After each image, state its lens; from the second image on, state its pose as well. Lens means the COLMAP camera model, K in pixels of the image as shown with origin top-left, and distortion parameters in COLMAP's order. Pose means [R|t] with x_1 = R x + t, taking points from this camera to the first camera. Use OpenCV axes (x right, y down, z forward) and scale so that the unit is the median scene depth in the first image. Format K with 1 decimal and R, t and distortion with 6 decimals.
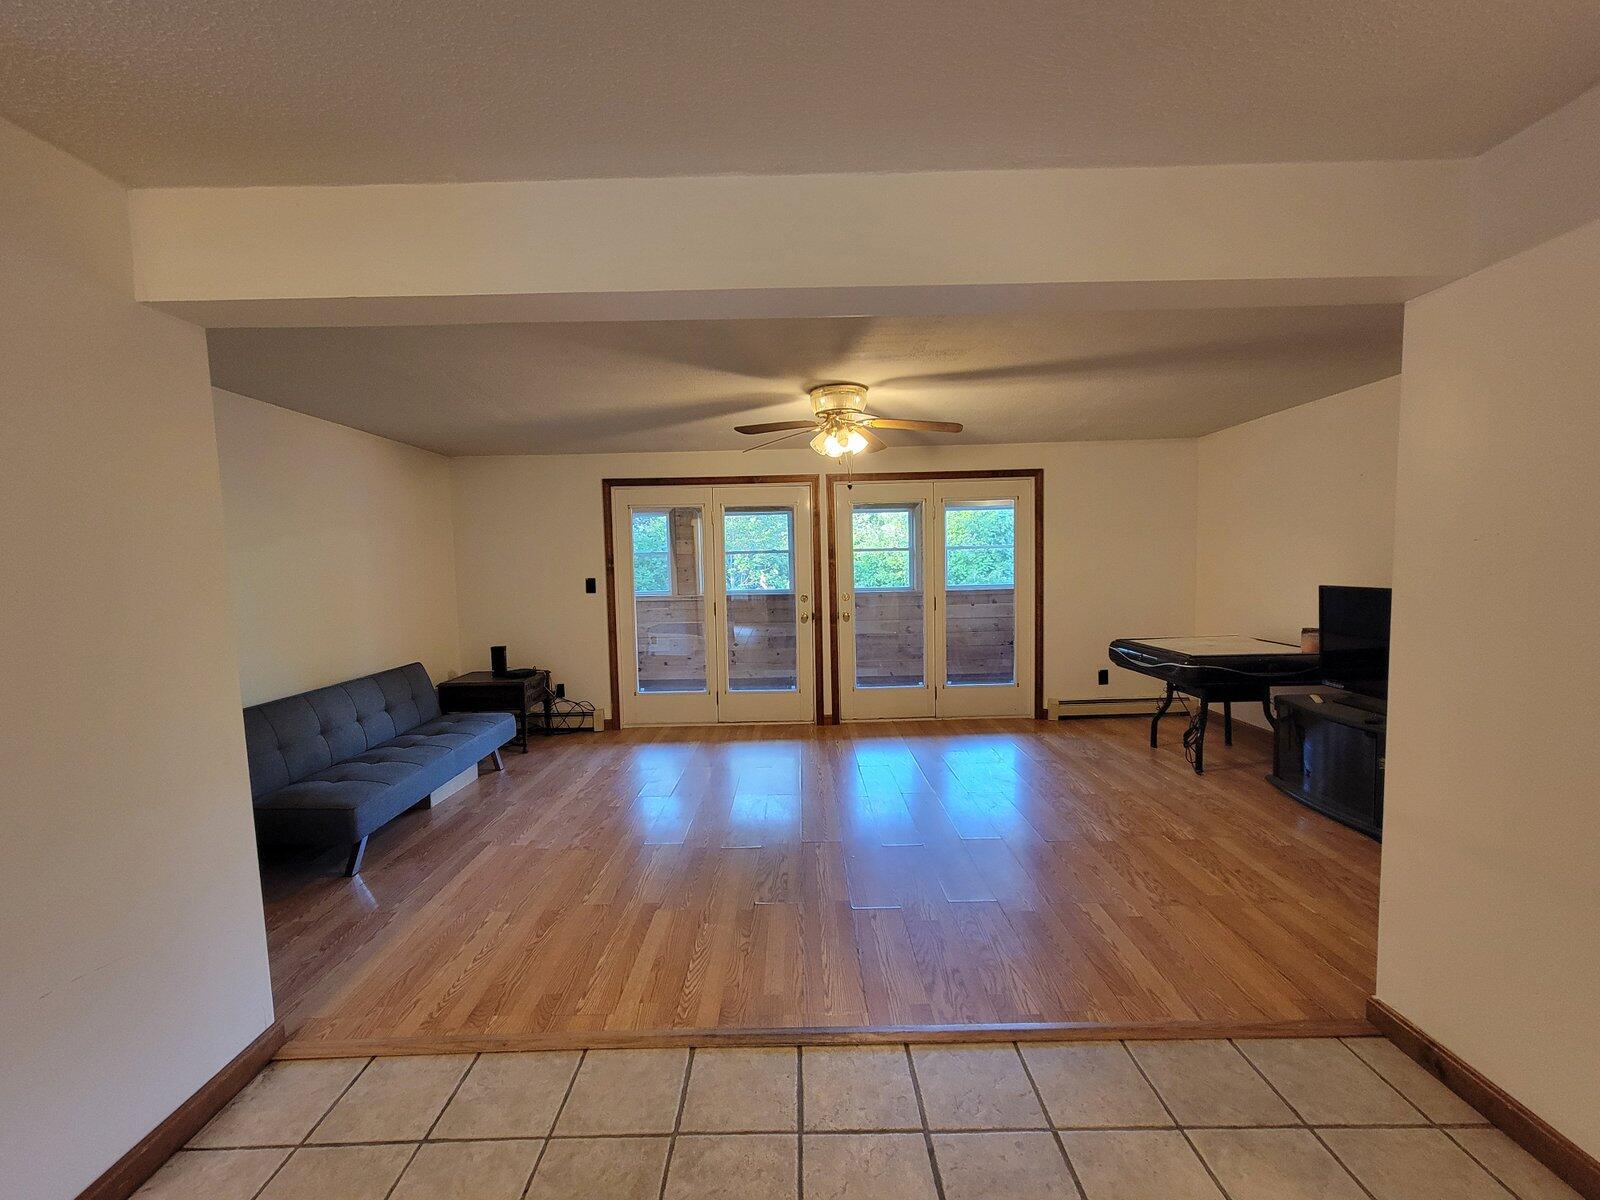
lens RADIAL K [[651.2, 0, 796.5], [0, 651.2, 607.0], [0, 0, 1]] dist [0.000350, 0.000262]
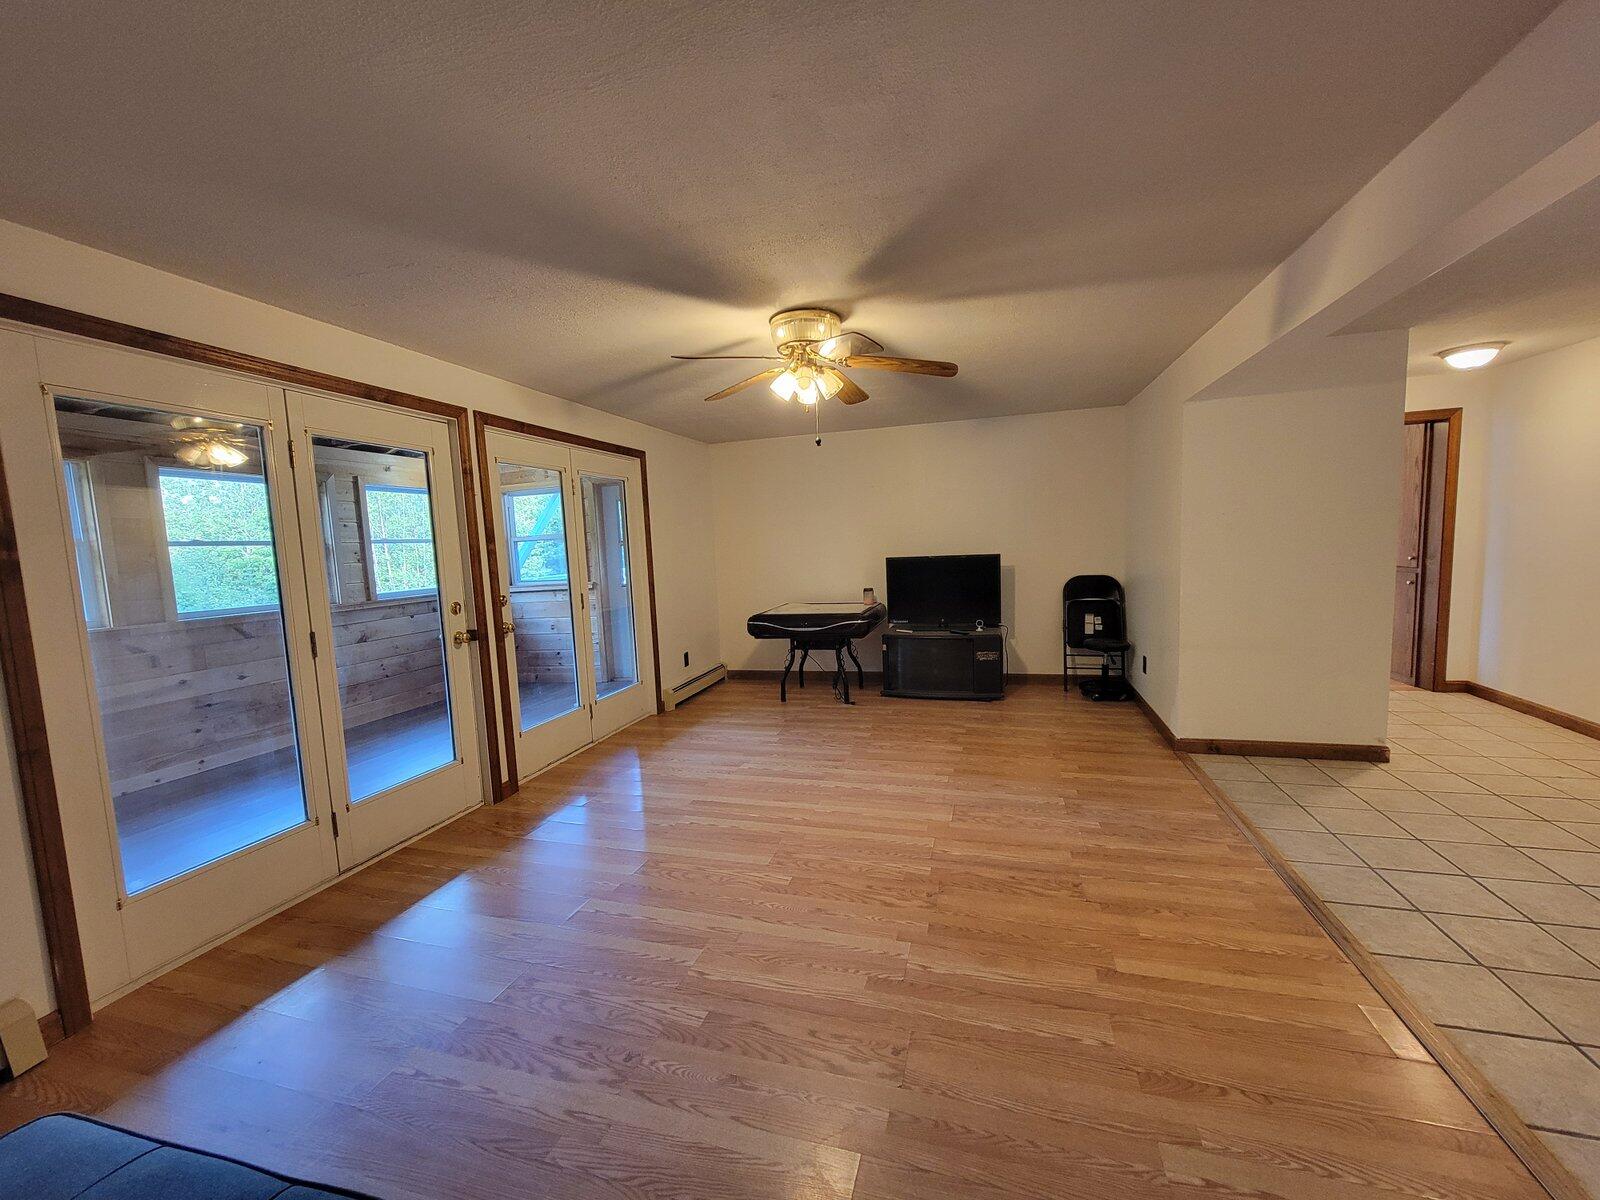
lens RADIAL K [[651.2, 0, 796.5], [0, 651.2, 607.0], [0, 0, 1]] dist [0.000350, 0.000262]
pose [[0.290977, -0.081252, 0.953274, -0.516208], [0.099038, 0.993592, 0.054458, -0.016702], [-0.951590, 0.078565, 0.297159, 0.559976]]
